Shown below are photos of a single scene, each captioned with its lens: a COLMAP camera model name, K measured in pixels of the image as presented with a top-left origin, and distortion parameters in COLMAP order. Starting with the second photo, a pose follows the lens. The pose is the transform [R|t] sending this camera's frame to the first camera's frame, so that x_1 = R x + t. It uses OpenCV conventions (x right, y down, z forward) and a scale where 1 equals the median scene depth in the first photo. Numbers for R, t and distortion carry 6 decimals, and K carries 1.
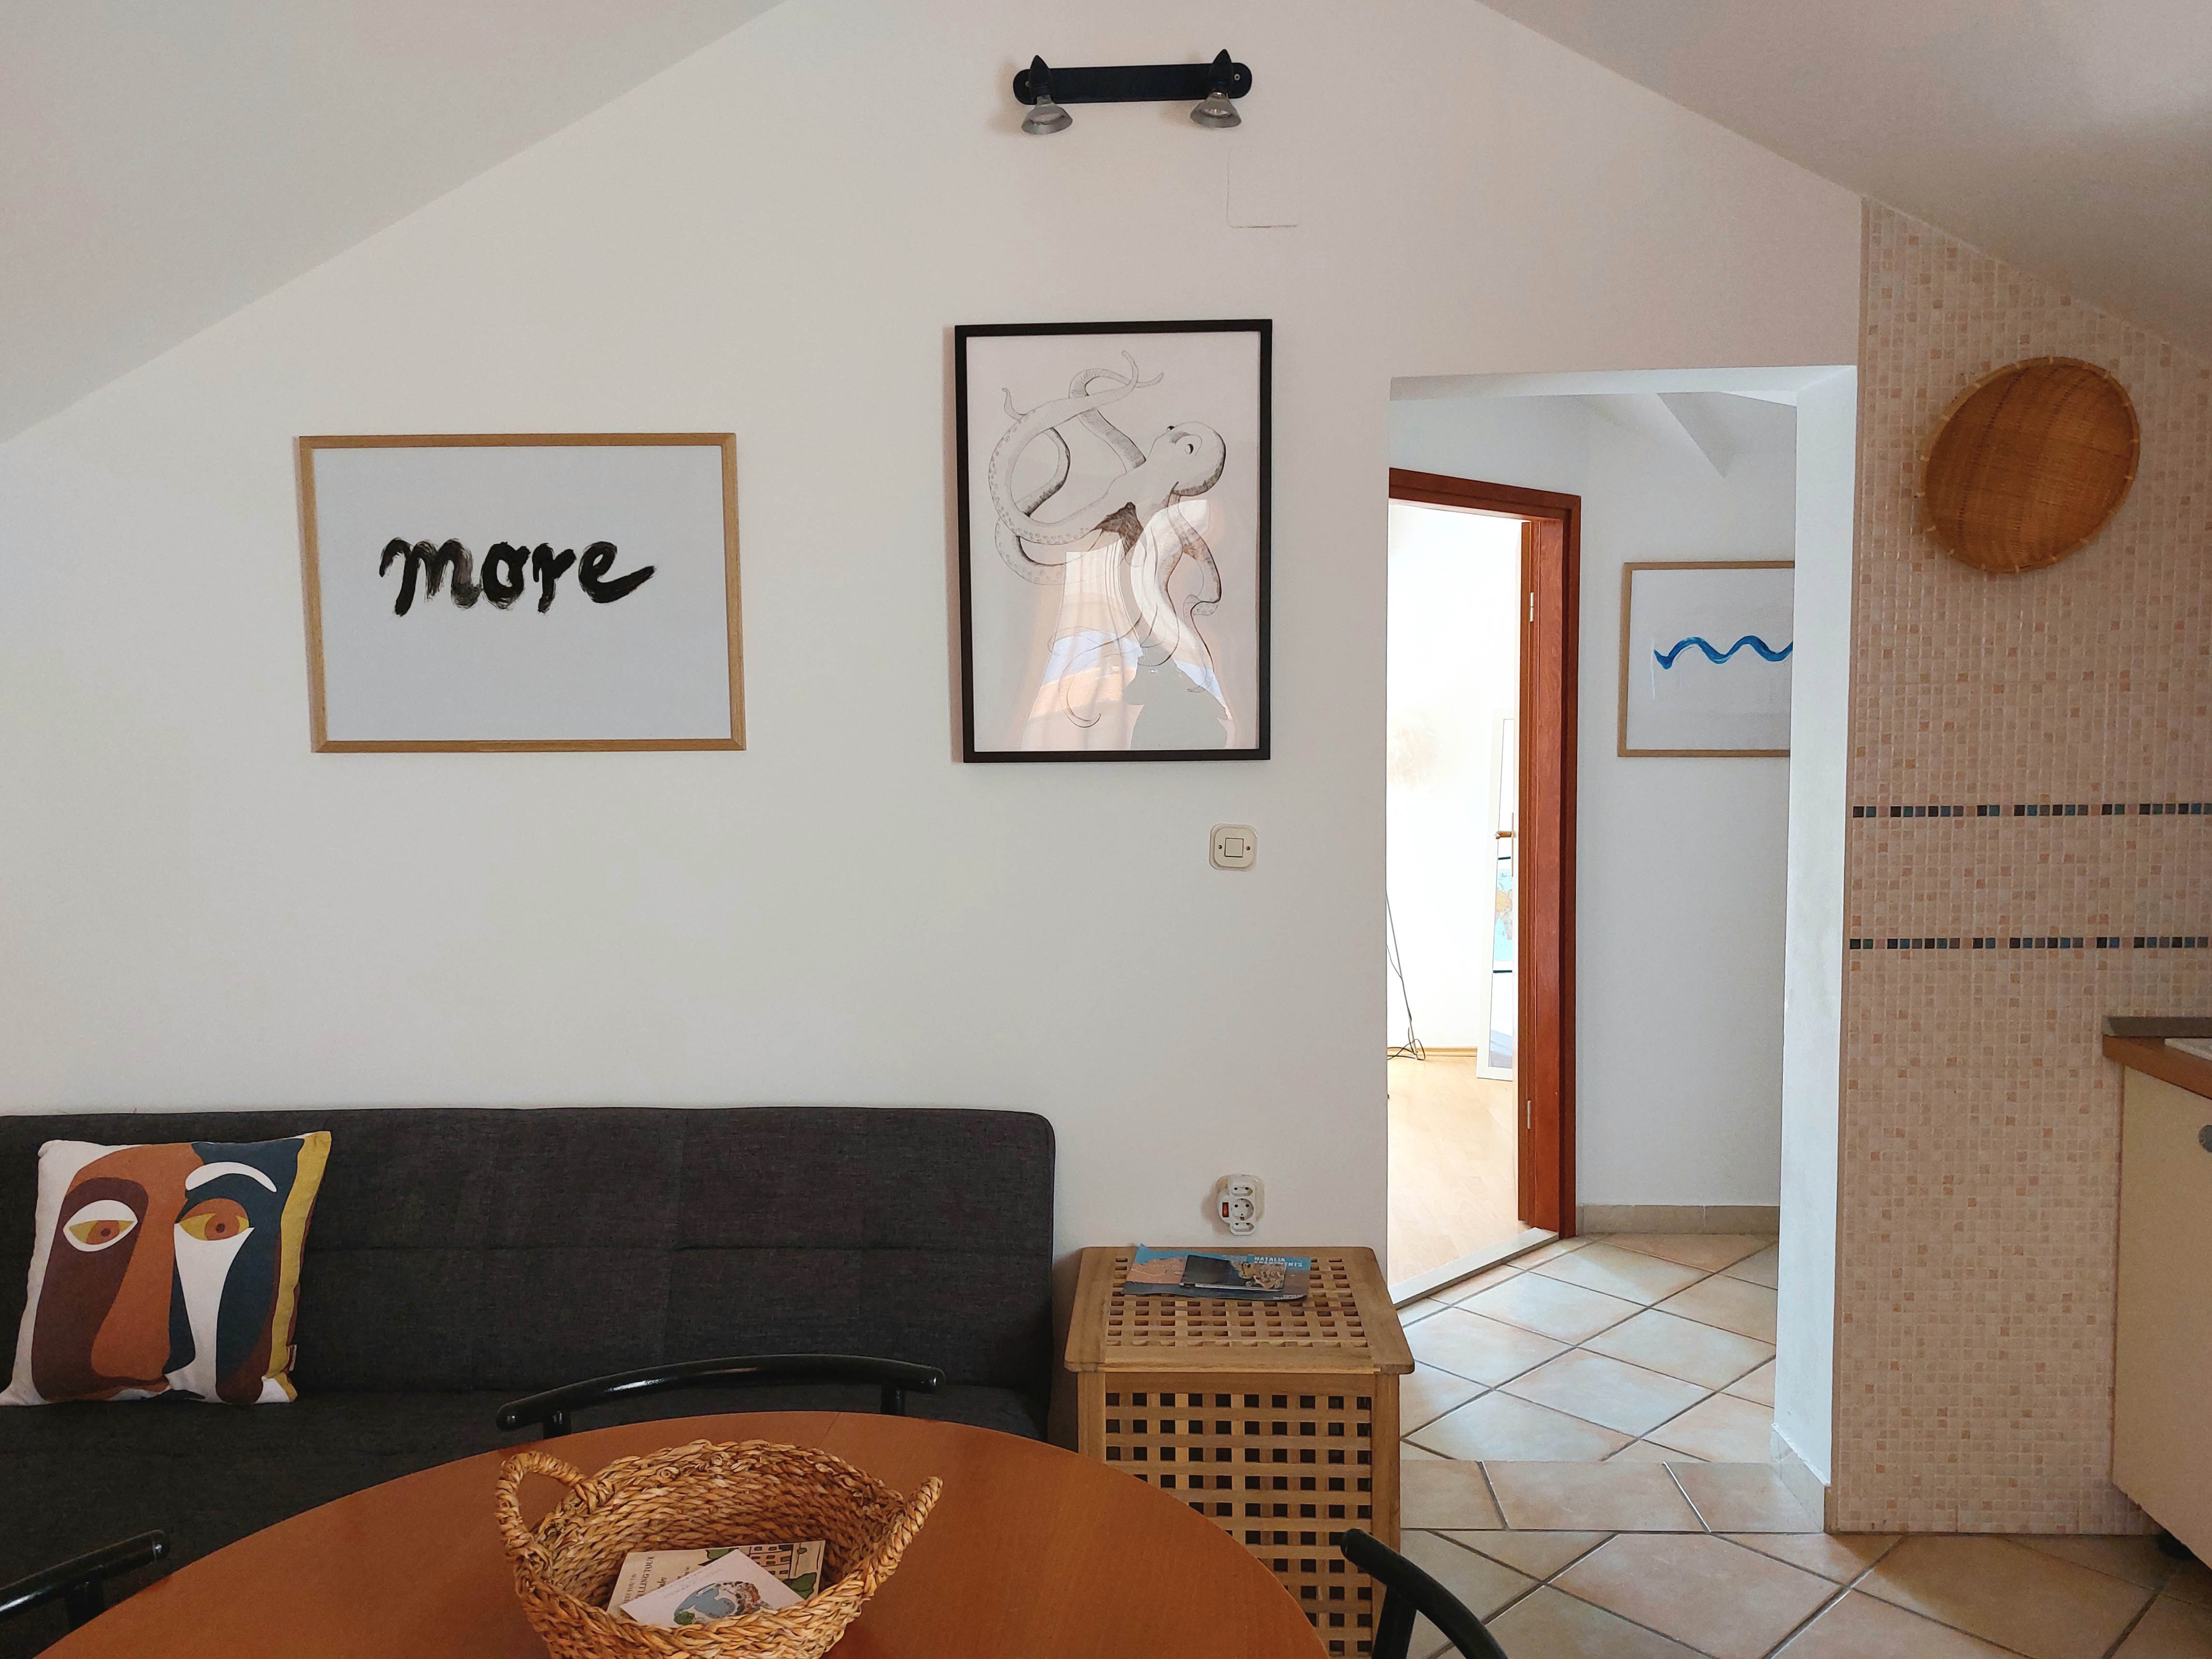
lens RADIAL K [[1560.0, 0, 1106.0], [0, 1560.0, 829.5], [0, 0, 1]] dist [0.013106, -0.001483]
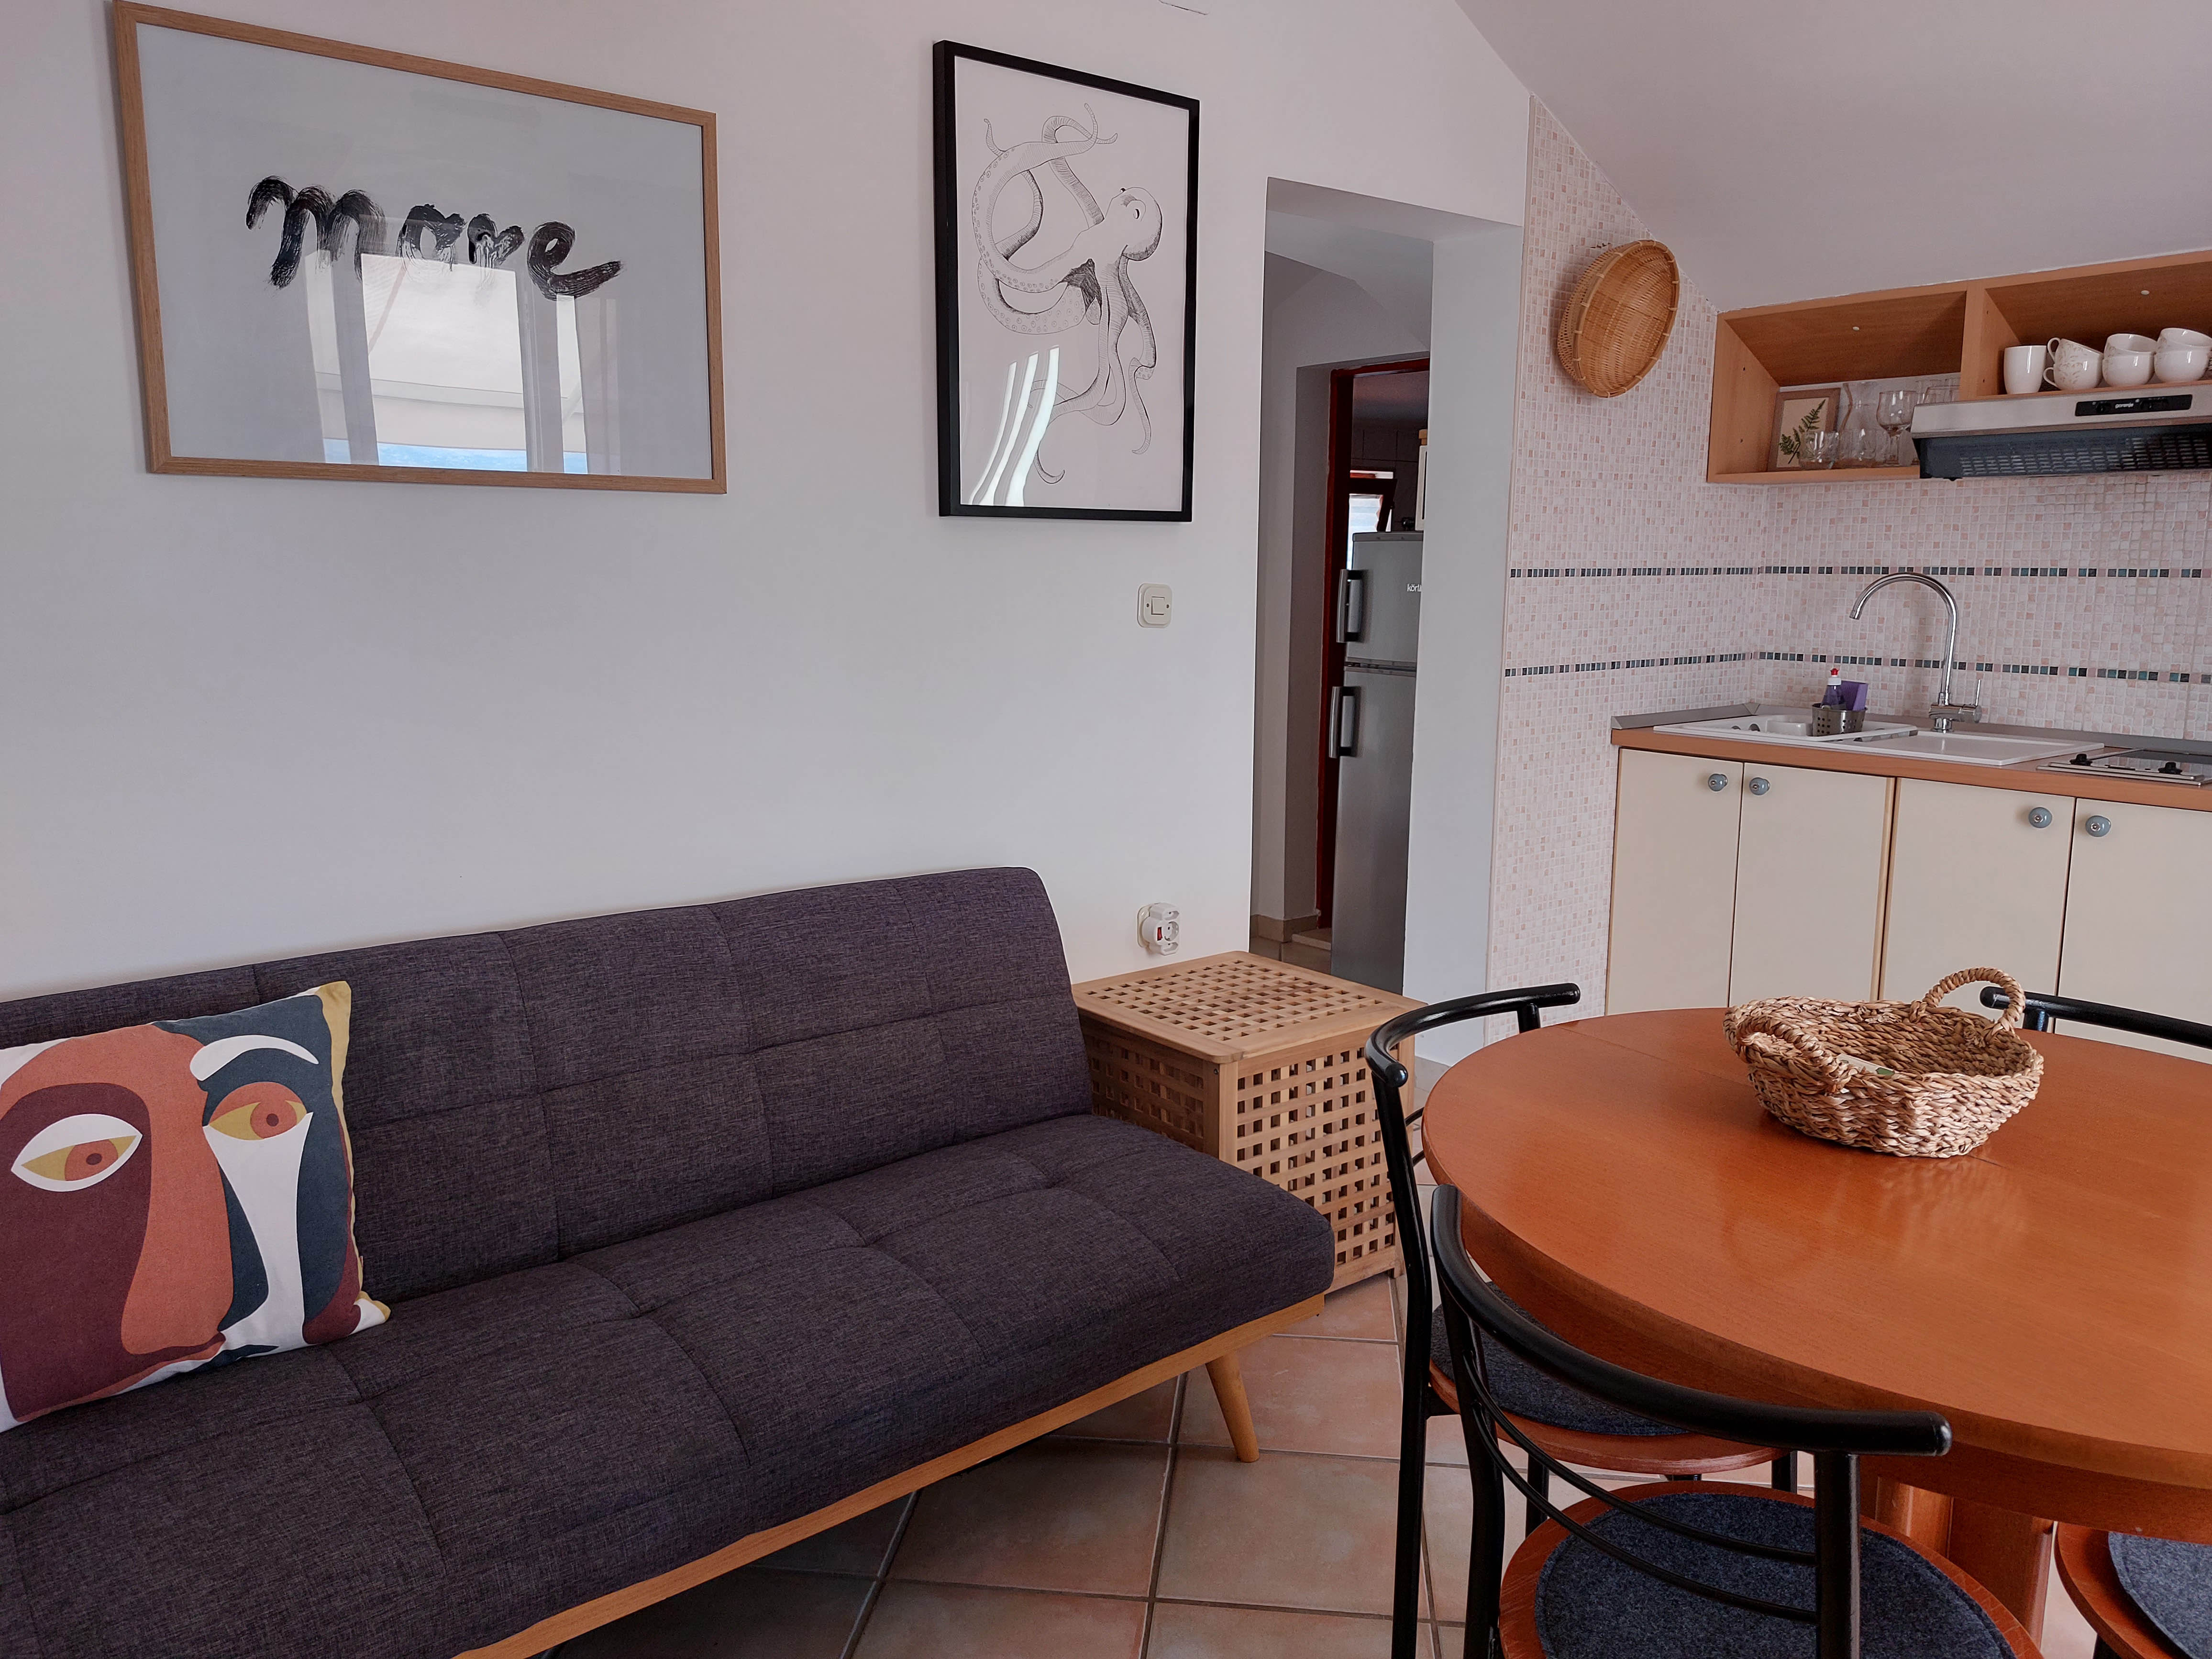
lens RADIAL K [[1578.4, 0, 1106.0], [0, 1578.4, 829.5], [0, 0, 1]] dist [0.026742, -0.054052]
pose [[0.763184, -0.095951, 0.639018, -0.683584], [0.039307, 0.993976, 0.102305, 0.056837], [-0.644985, -0.052960, 0.762358, 0.185915]]
